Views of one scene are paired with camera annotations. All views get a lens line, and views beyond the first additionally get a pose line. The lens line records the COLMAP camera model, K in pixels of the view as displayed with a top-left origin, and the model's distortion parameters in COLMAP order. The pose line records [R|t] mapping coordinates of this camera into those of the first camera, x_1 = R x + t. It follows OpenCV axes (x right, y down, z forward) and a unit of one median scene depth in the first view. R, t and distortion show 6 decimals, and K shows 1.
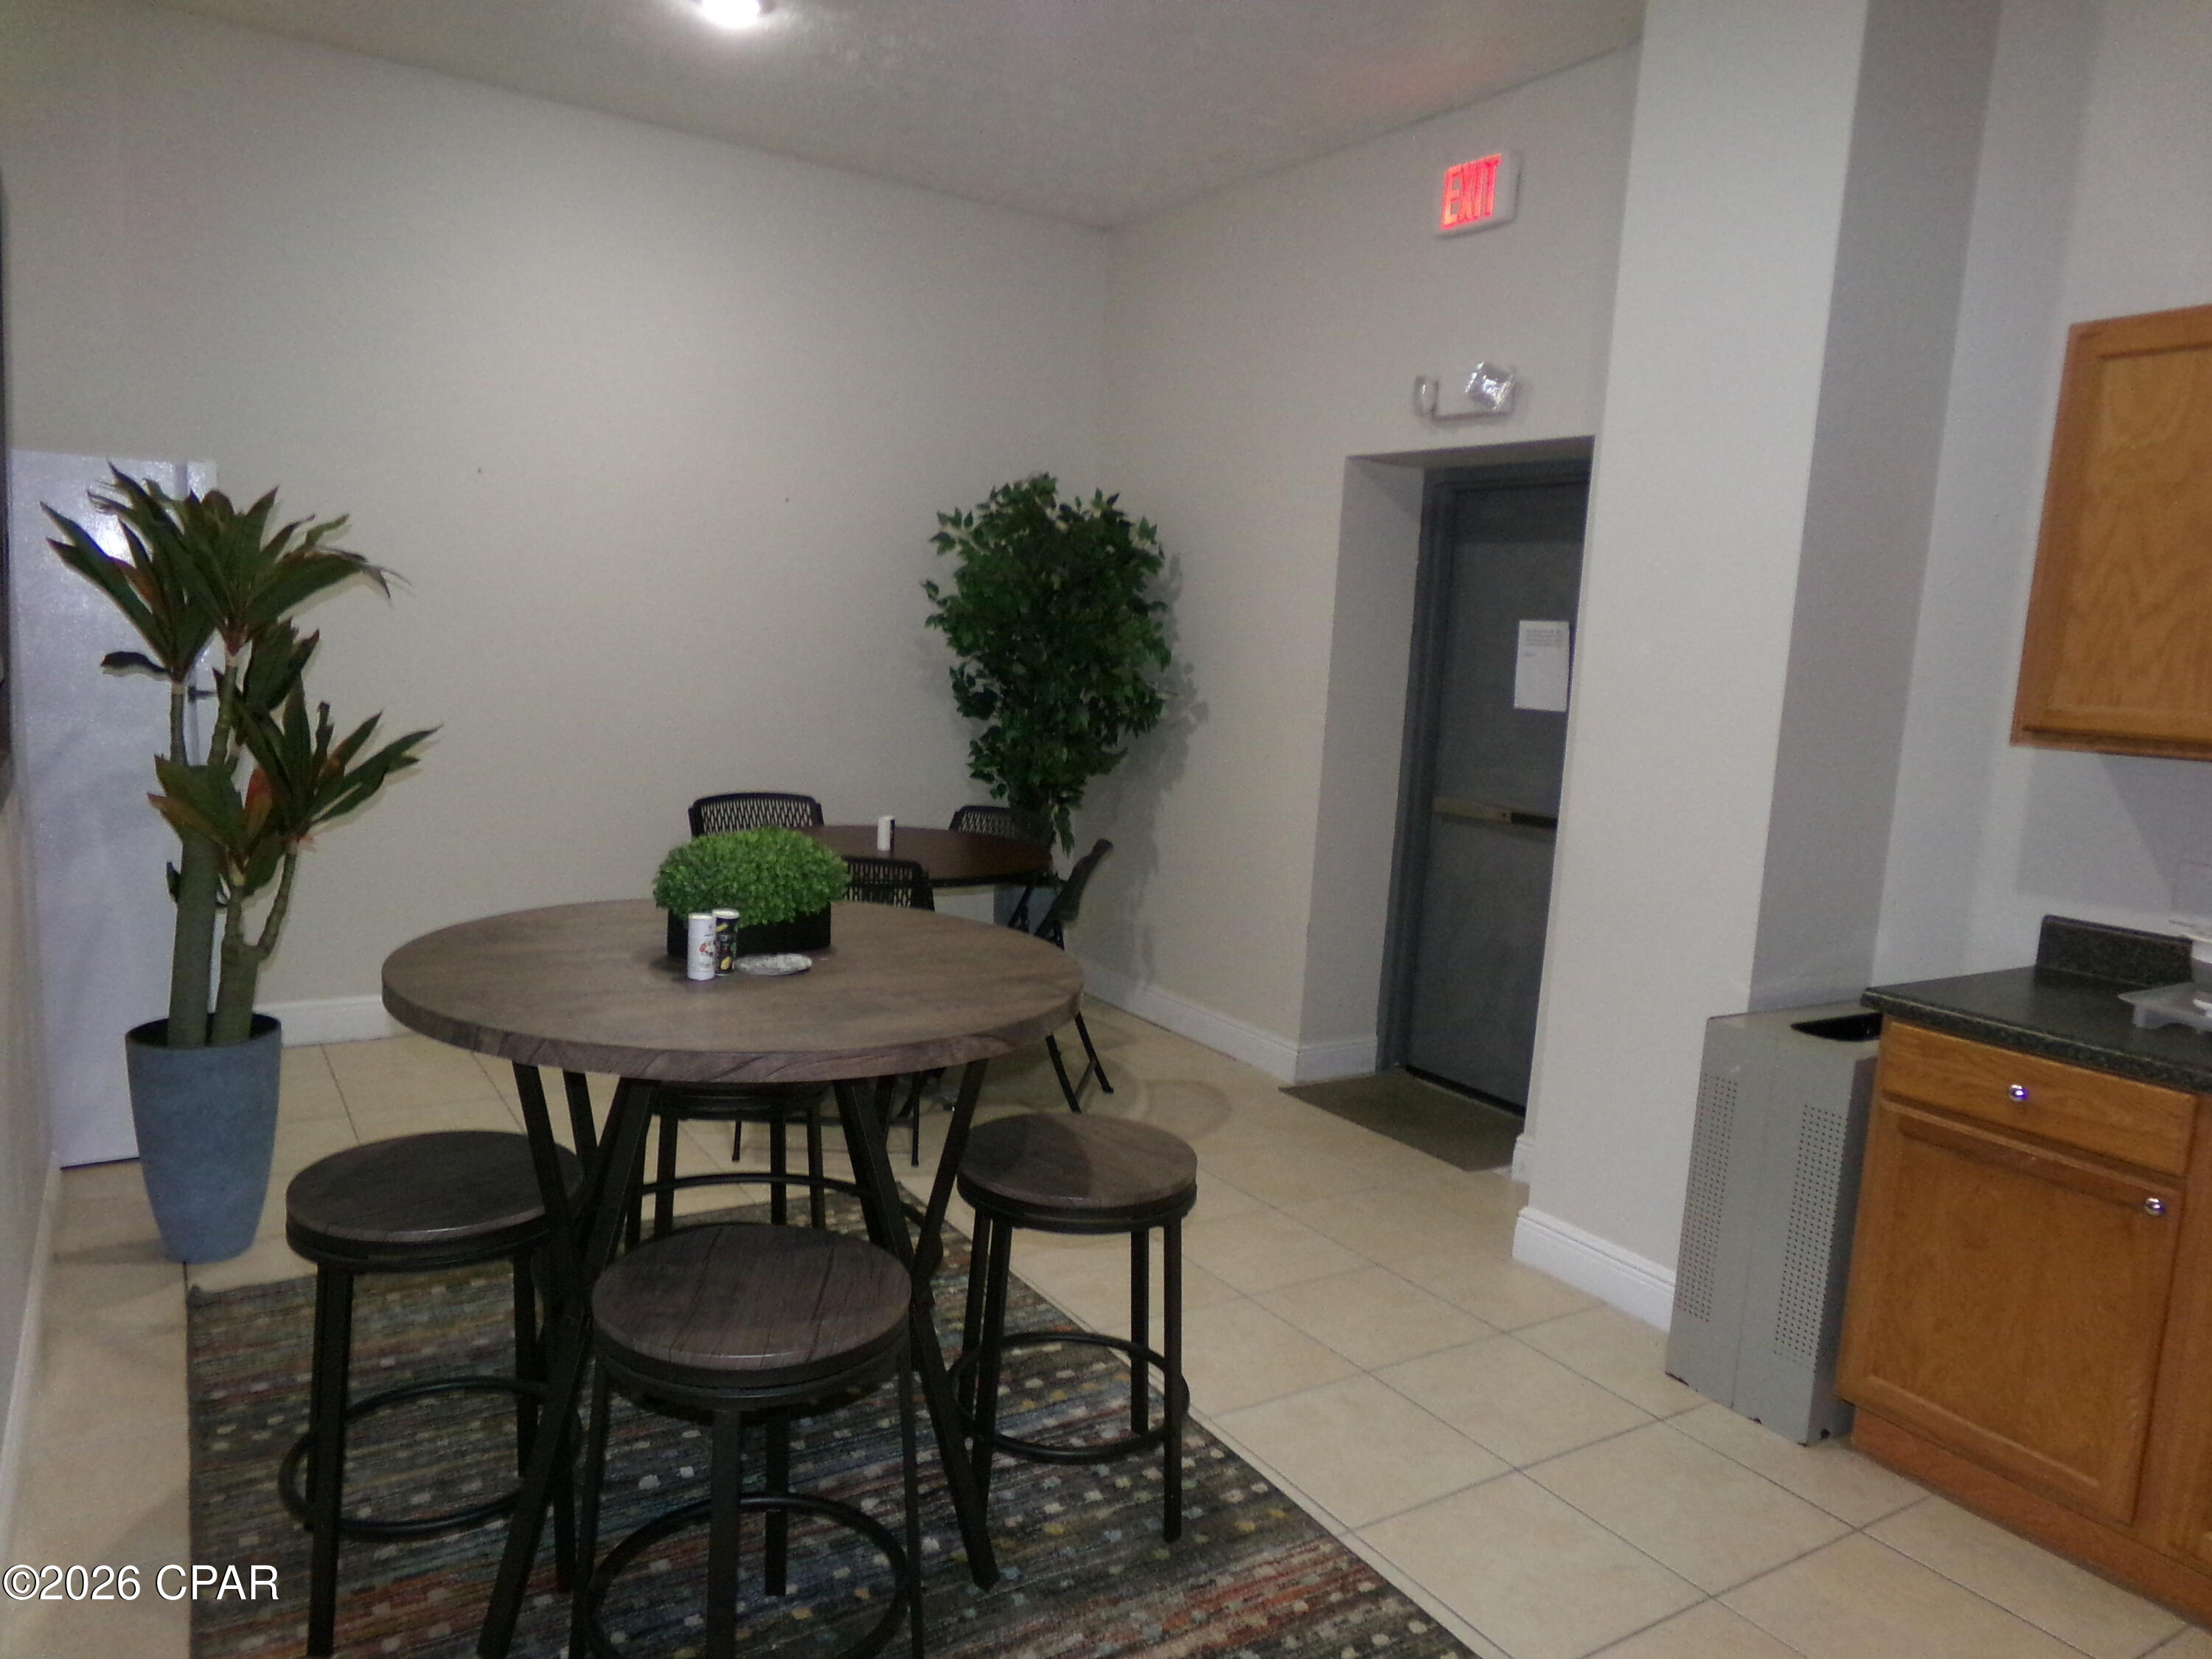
lens RADIAL K [[1505.6, 0, 1112.3], [0, 1505.6, 834.2], [0, 0, 1]] dist [-0.017832, 0.036196]
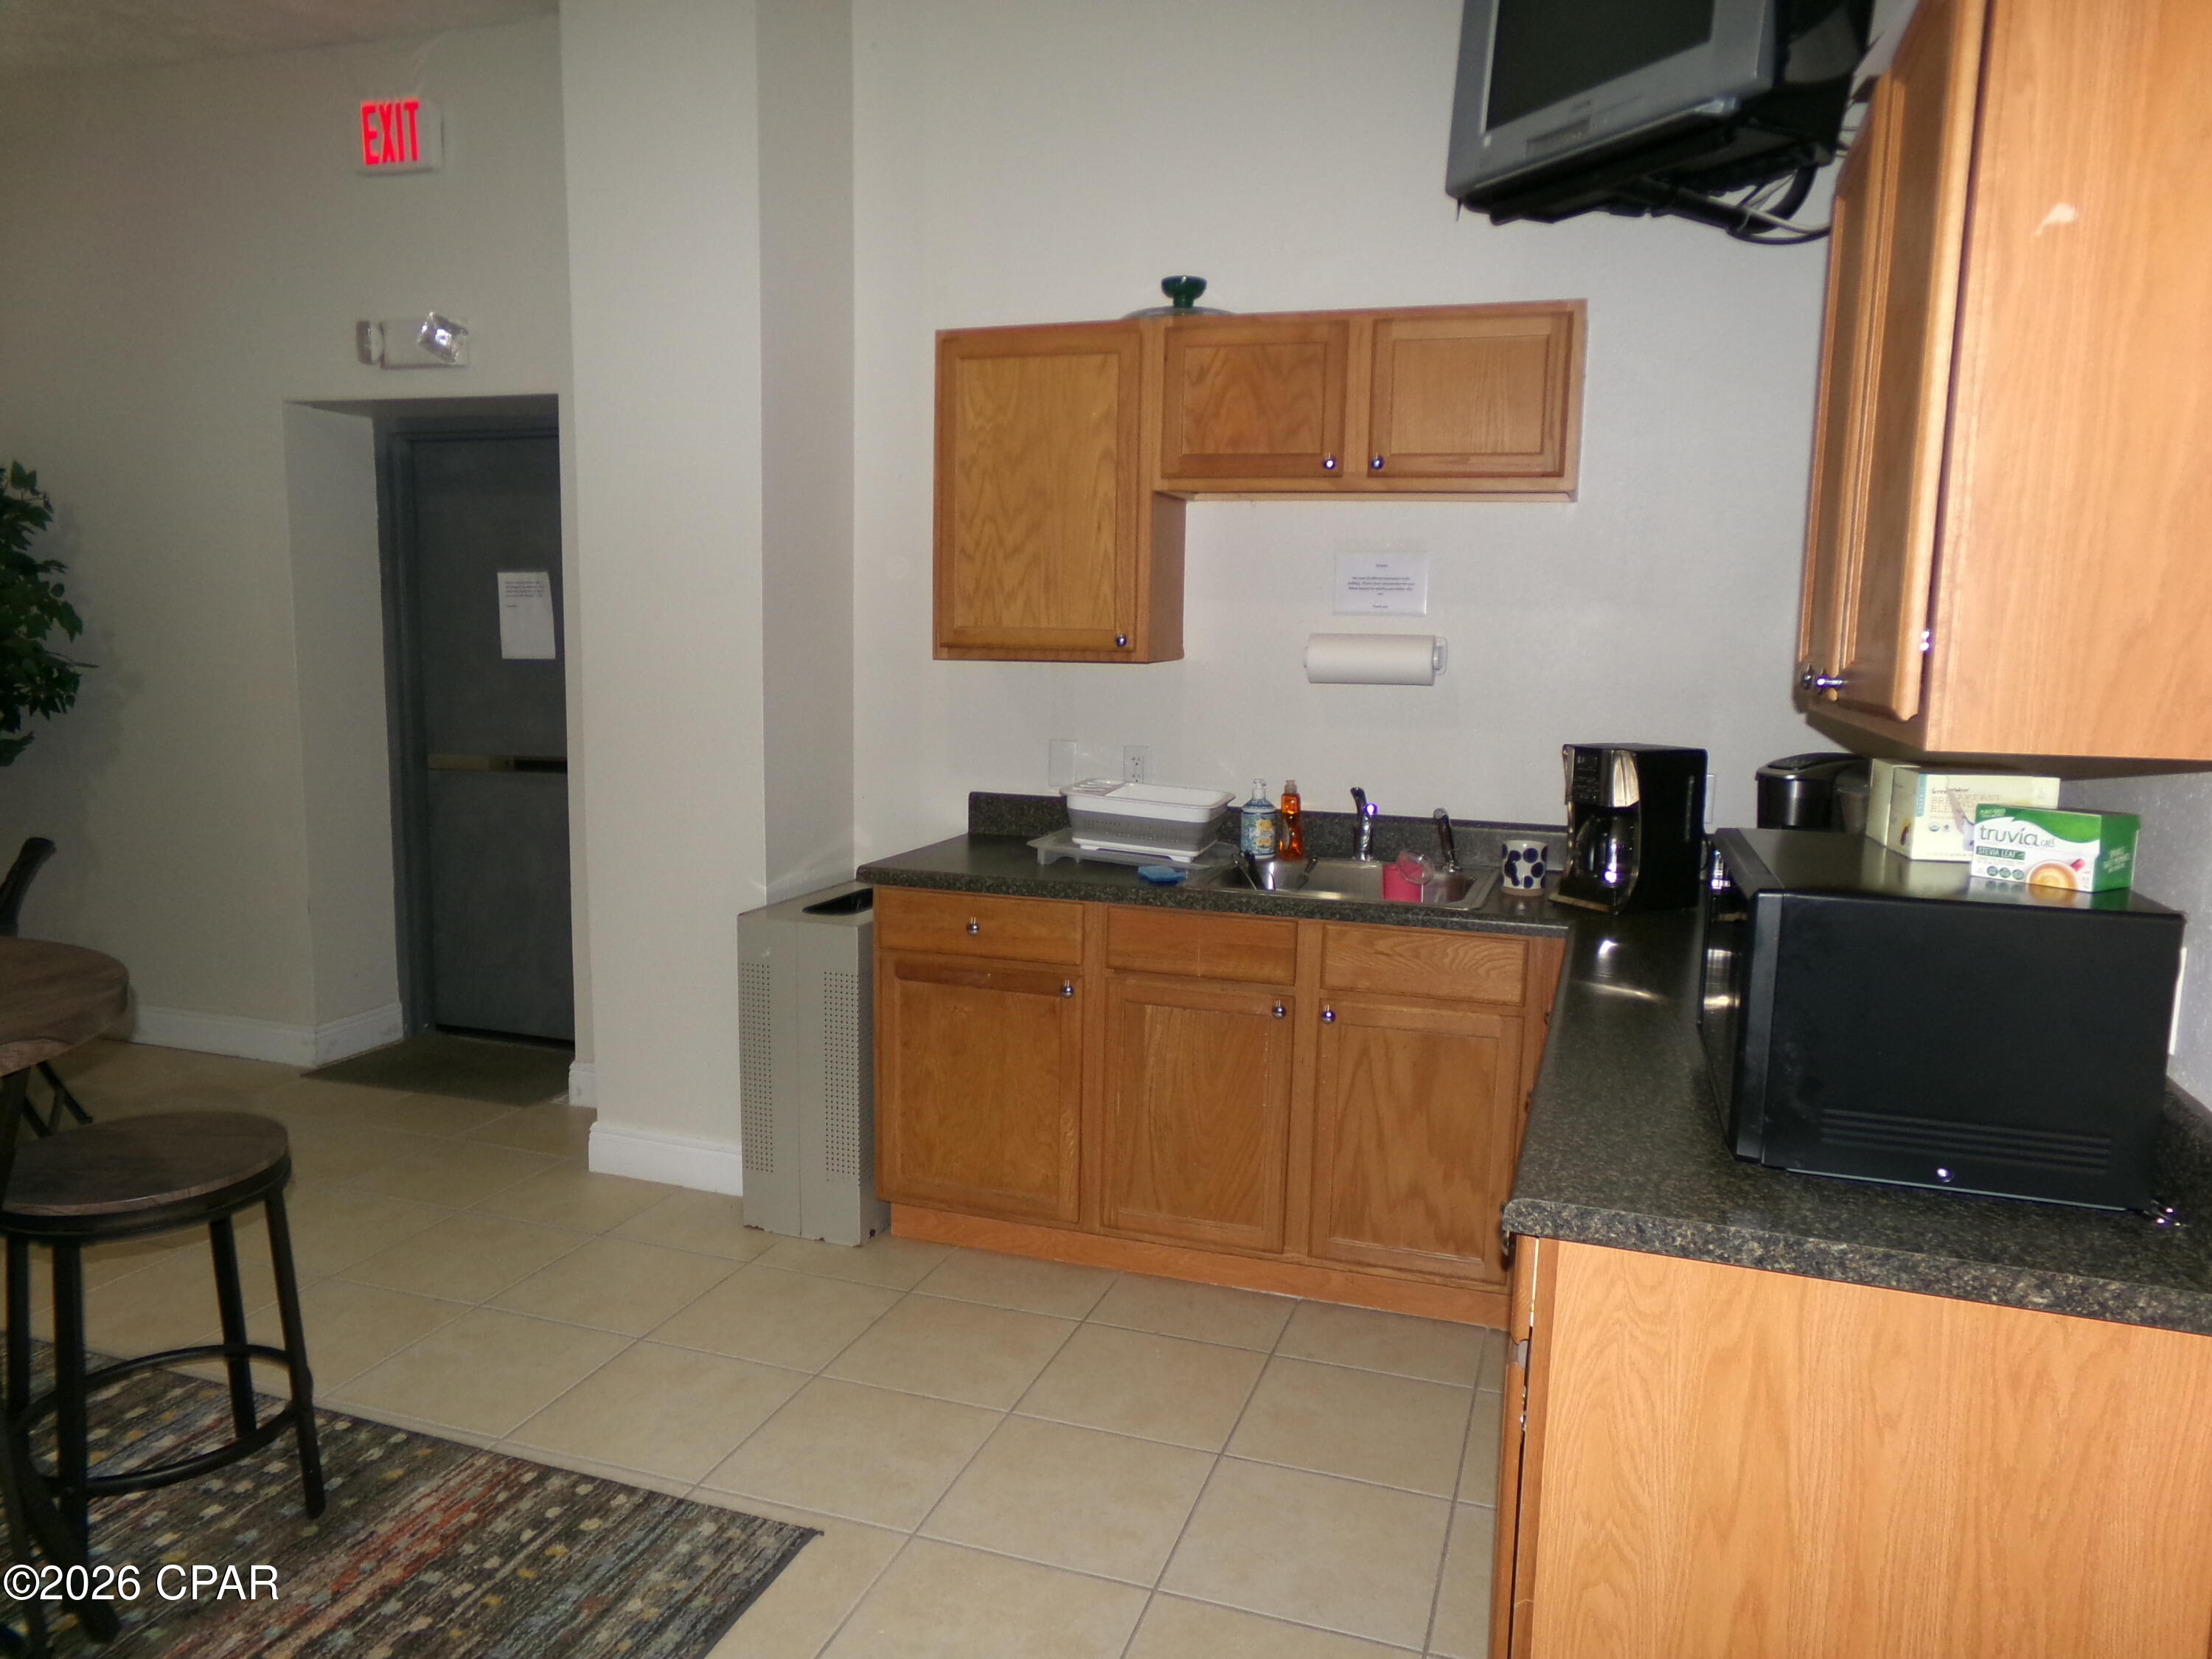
lens RADIAL K [[1505.6, 0, 1112.3], [0, 1505.6, 834.2], [0, 0, 1]] dist [-0.017832, 0.036196]
pose [[0.775868, -0.131109, 0.617122, -0.092251], [0.111708, 0.991262, 0.070153, 0.014851], [-0.620927, 0.014509, 0.783734, -0.088815]]
